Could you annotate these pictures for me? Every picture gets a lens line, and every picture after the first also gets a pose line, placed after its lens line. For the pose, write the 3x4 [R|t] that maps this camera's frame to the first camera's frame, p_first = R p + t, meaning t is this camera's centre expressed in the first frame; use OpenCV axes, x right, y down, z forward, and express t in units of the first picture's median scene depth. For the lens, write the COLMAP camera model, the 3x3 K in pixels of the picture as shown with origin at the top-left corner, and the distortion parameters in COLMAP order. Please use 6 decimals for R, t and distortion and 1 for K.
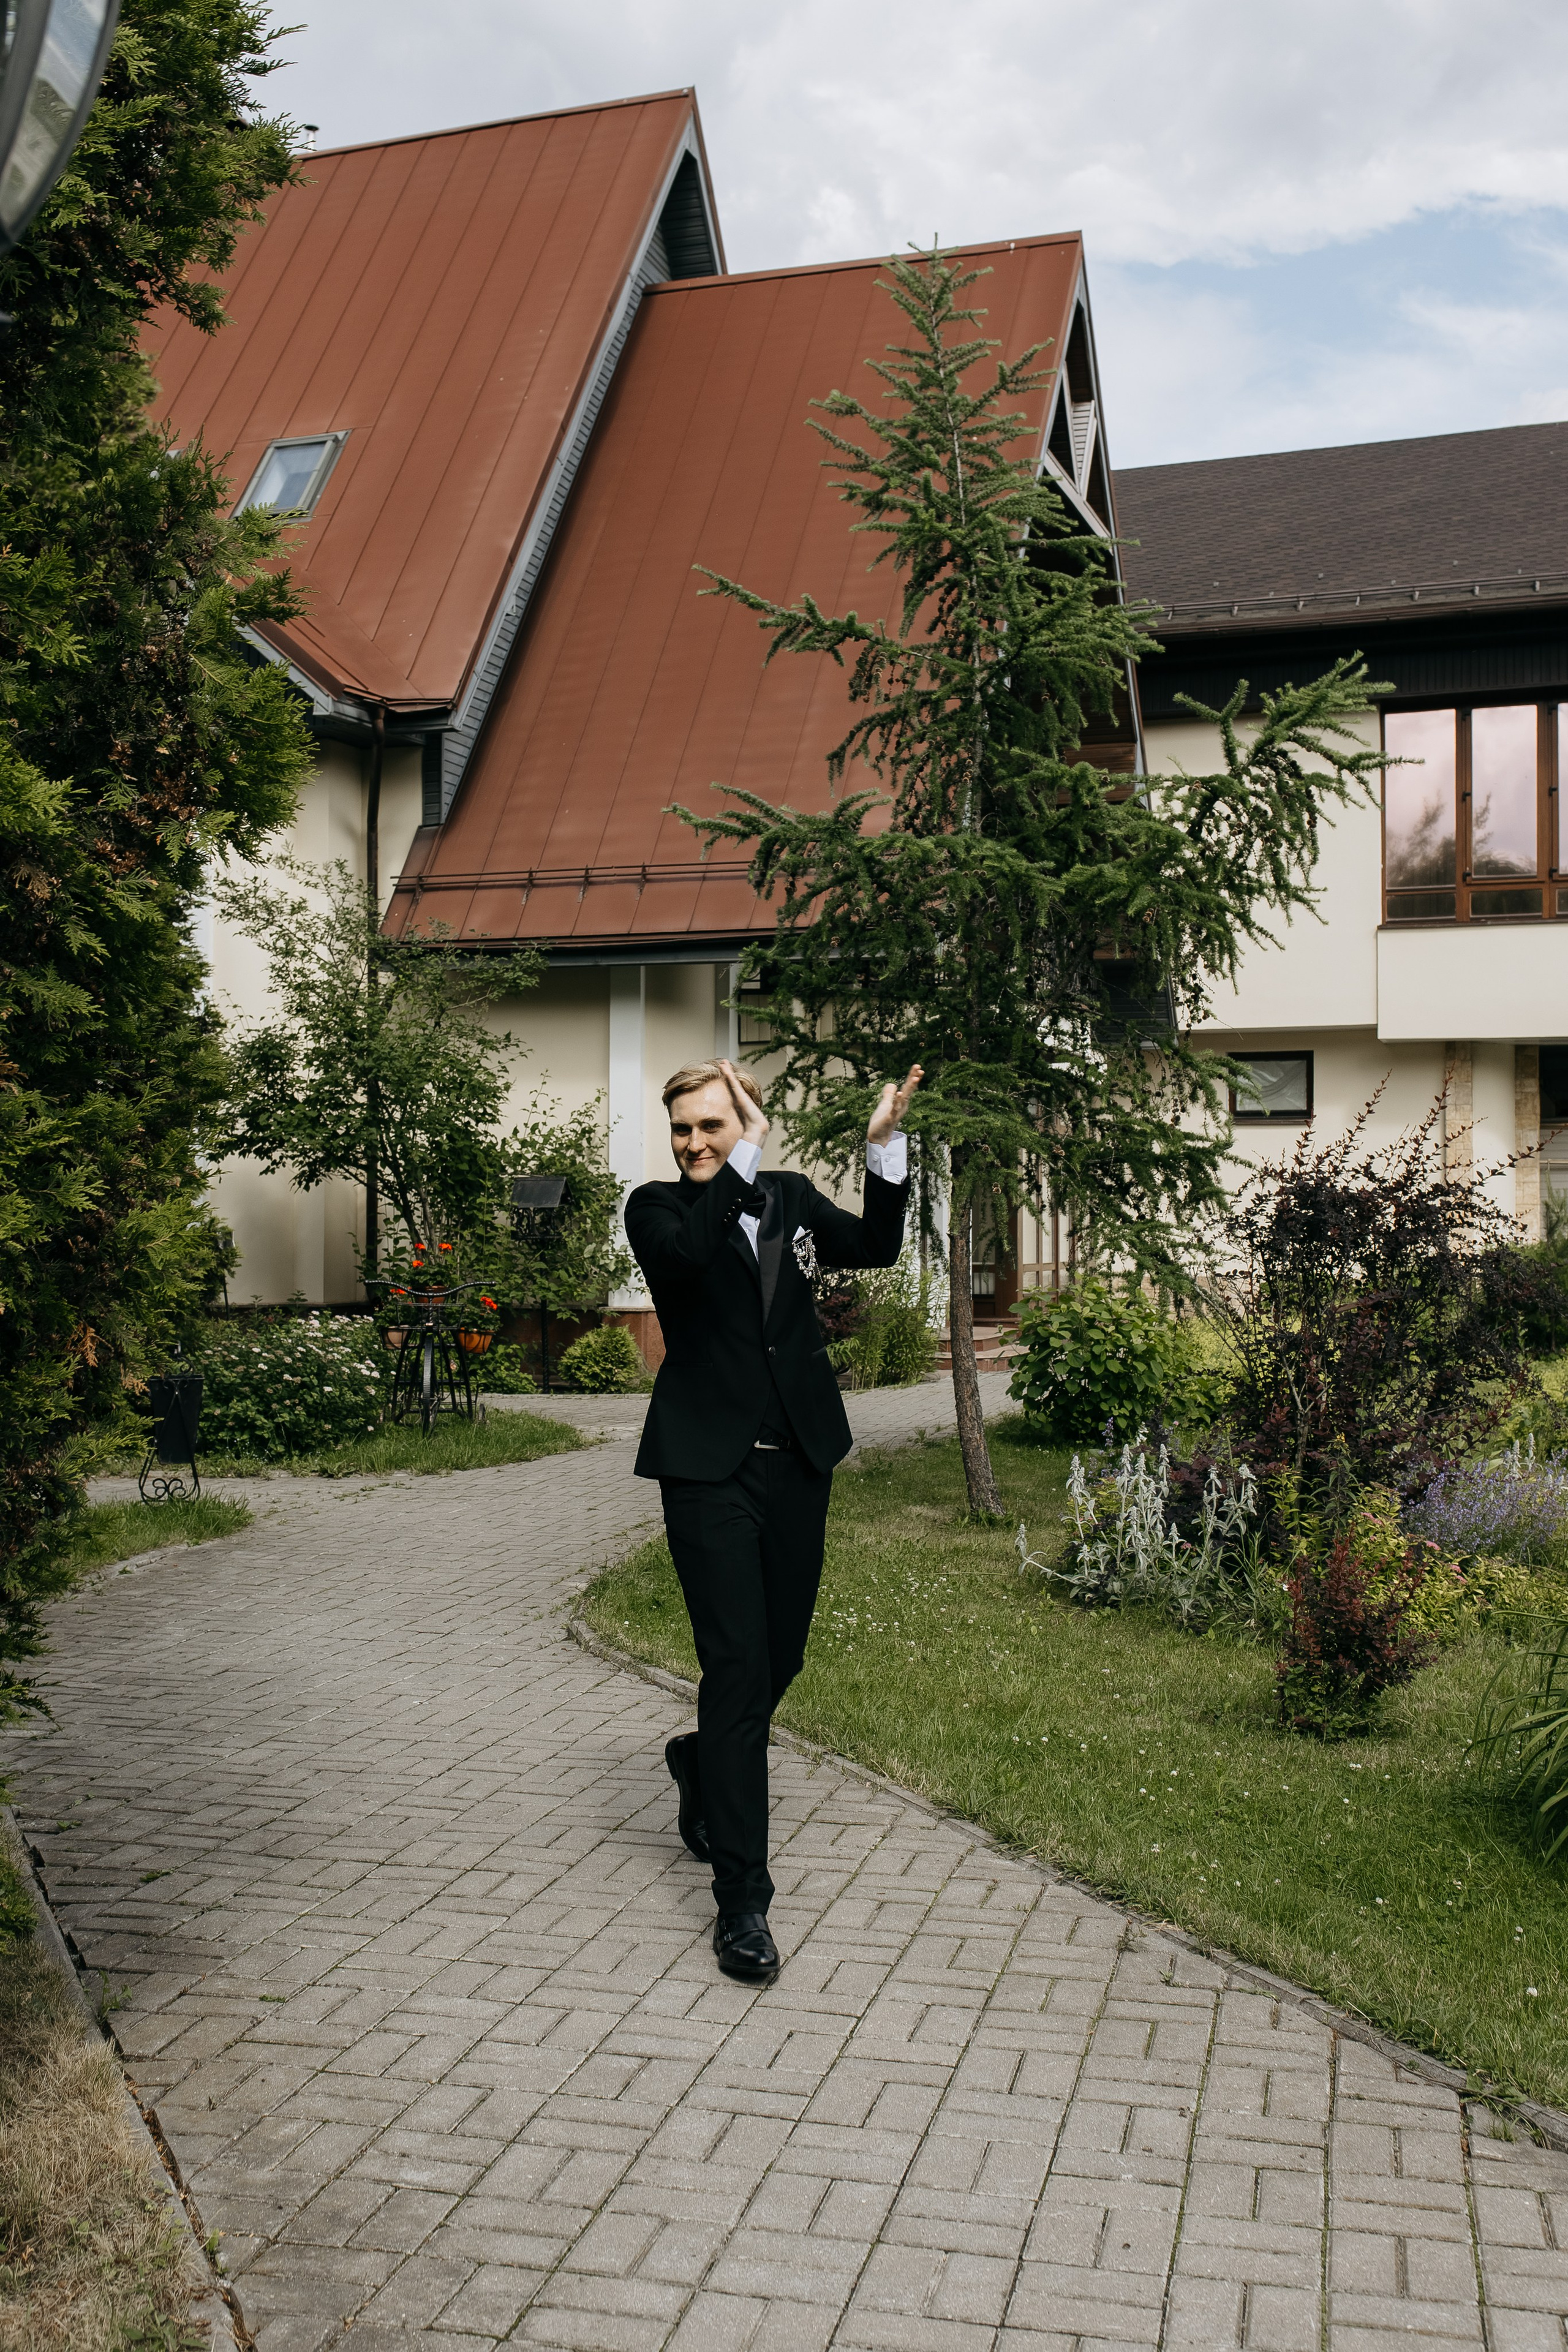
lens RADIAL K [[2354.8, 0, 750.1], [0, 2354.8, 1127.6], [0, 0, 1]] dist [-0.008870, 0.000982]
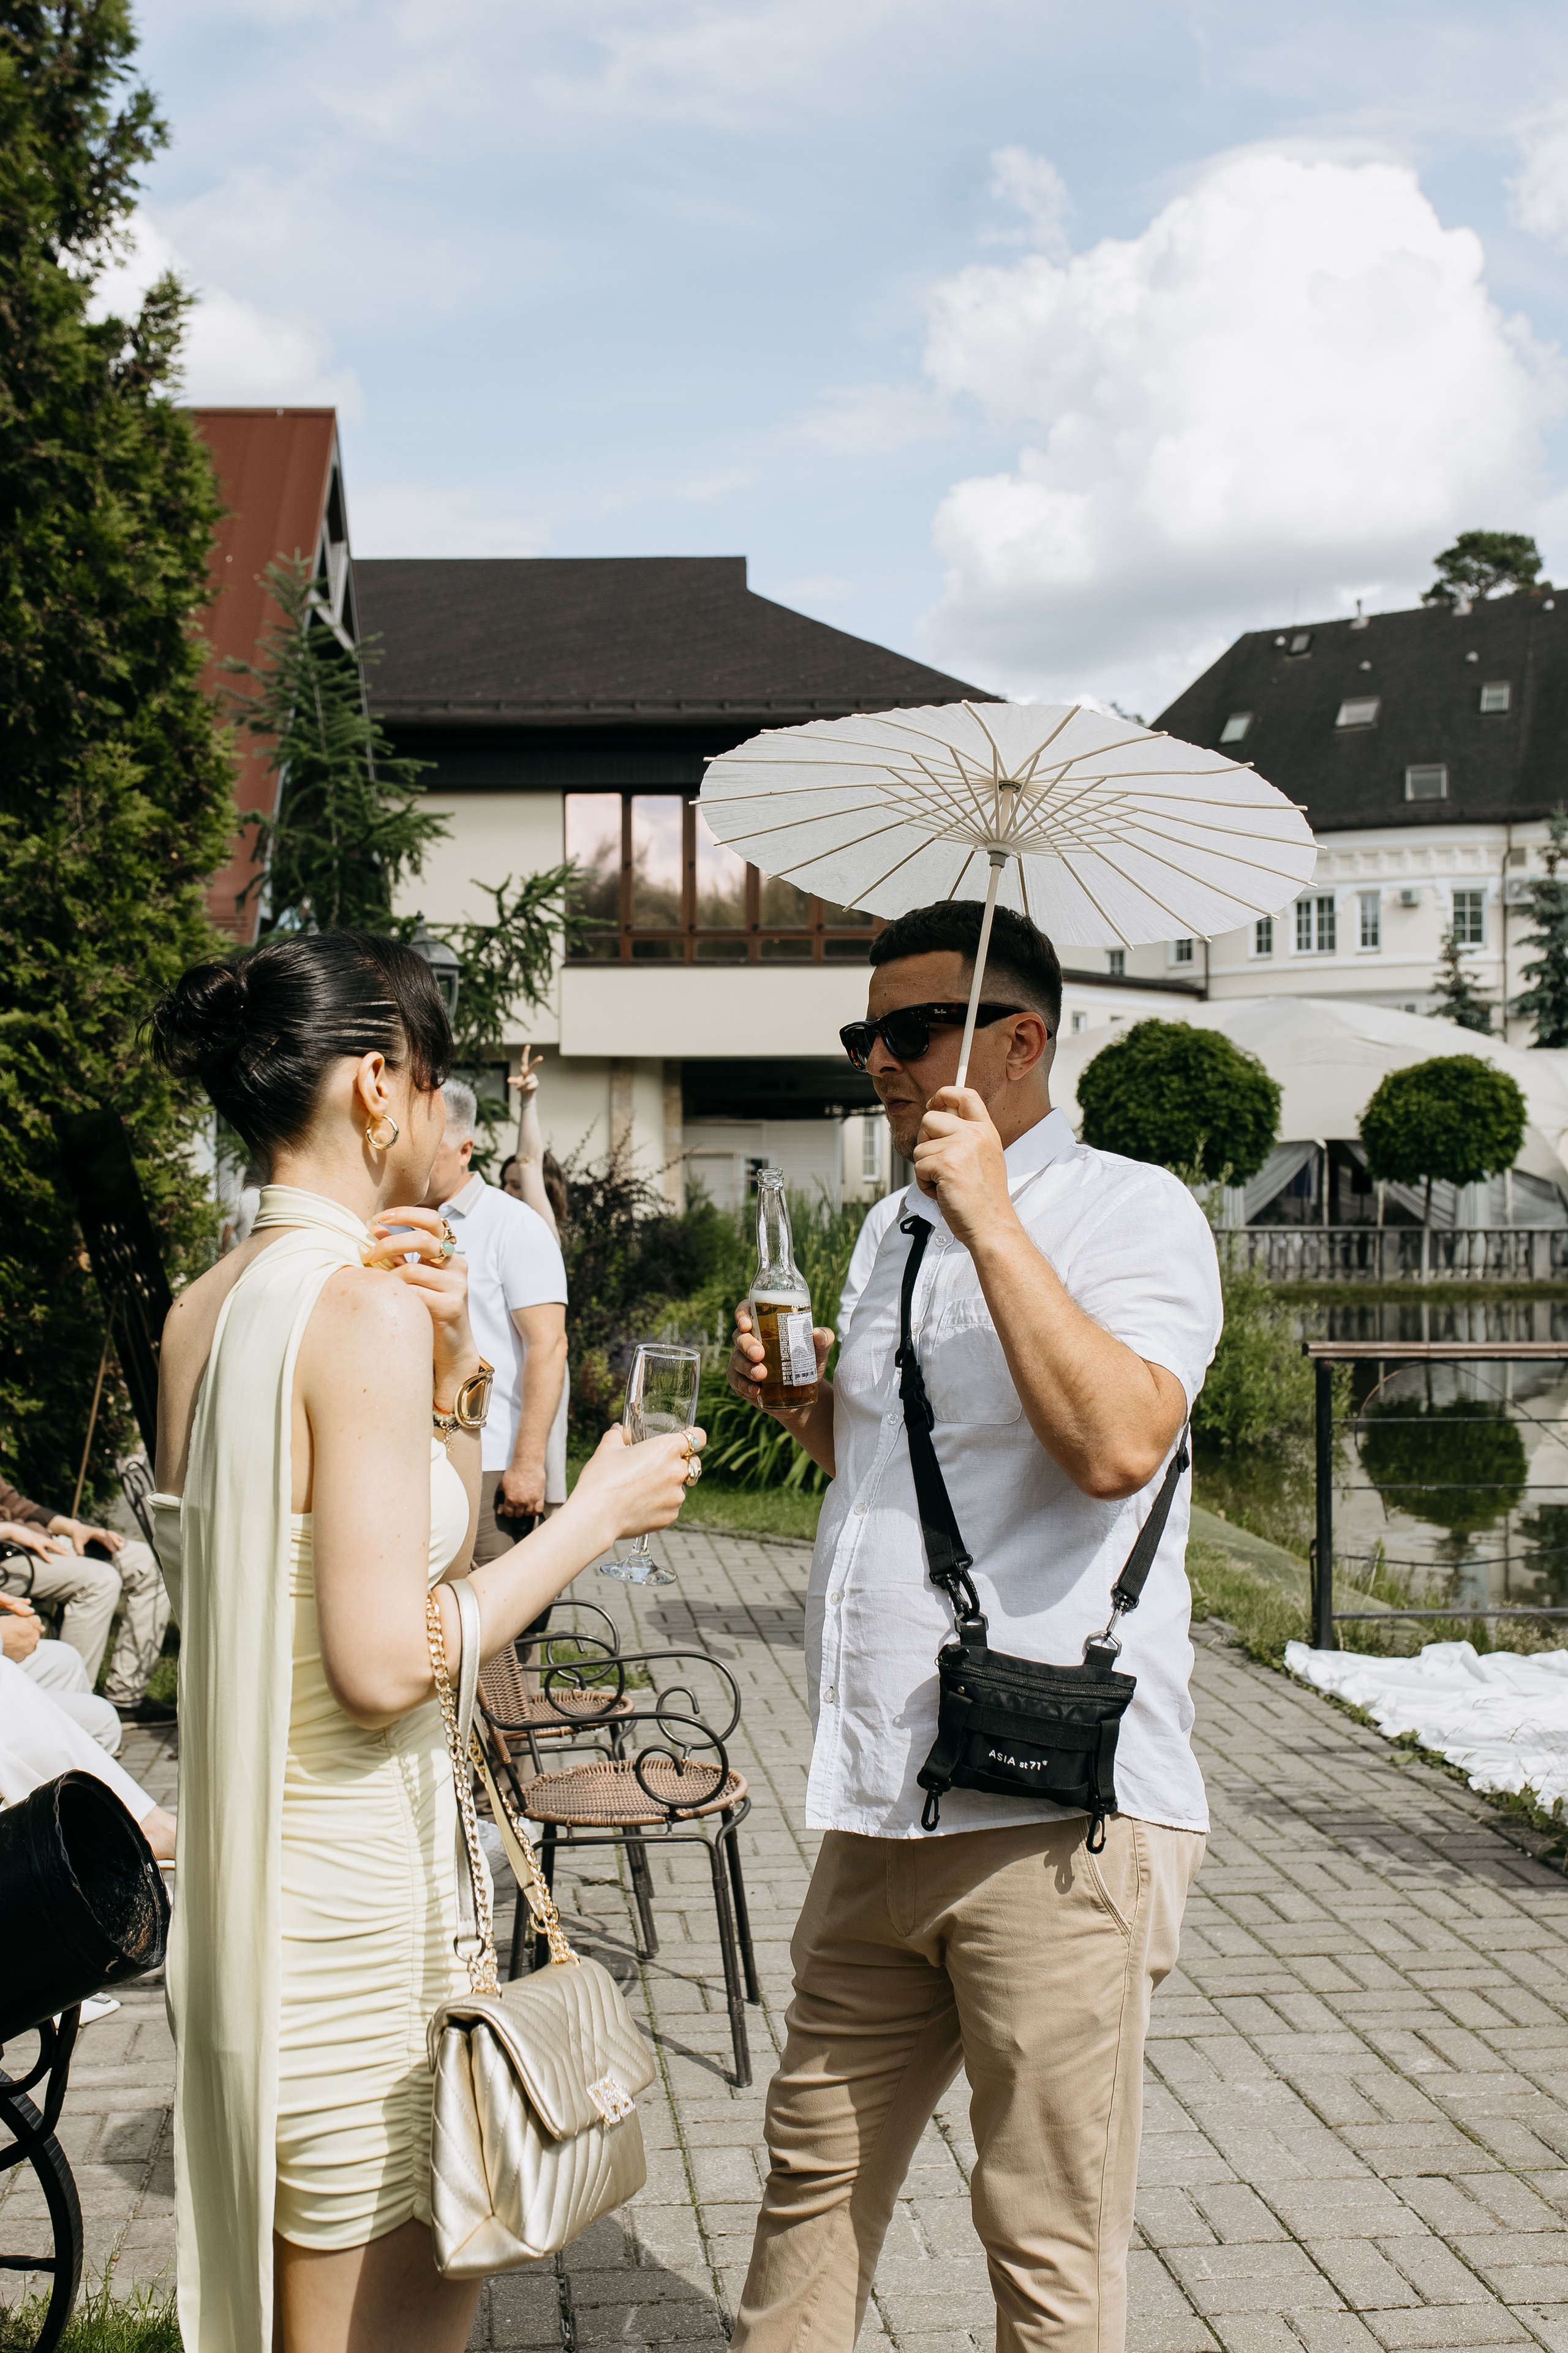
lens RADIAL K [[2355.6, 0, 750.1], [0, 2355.6, 1128.1], [0, 0, 1]] dist [-0.008870, 0.000982]
pose [[0.938175, -0.000995, 0.346160, -0.186458], [-0.003047, 0.999933, 0.011132, -0.027788], [-0.346148, -0.011499, 0.938110, -0.551364]]
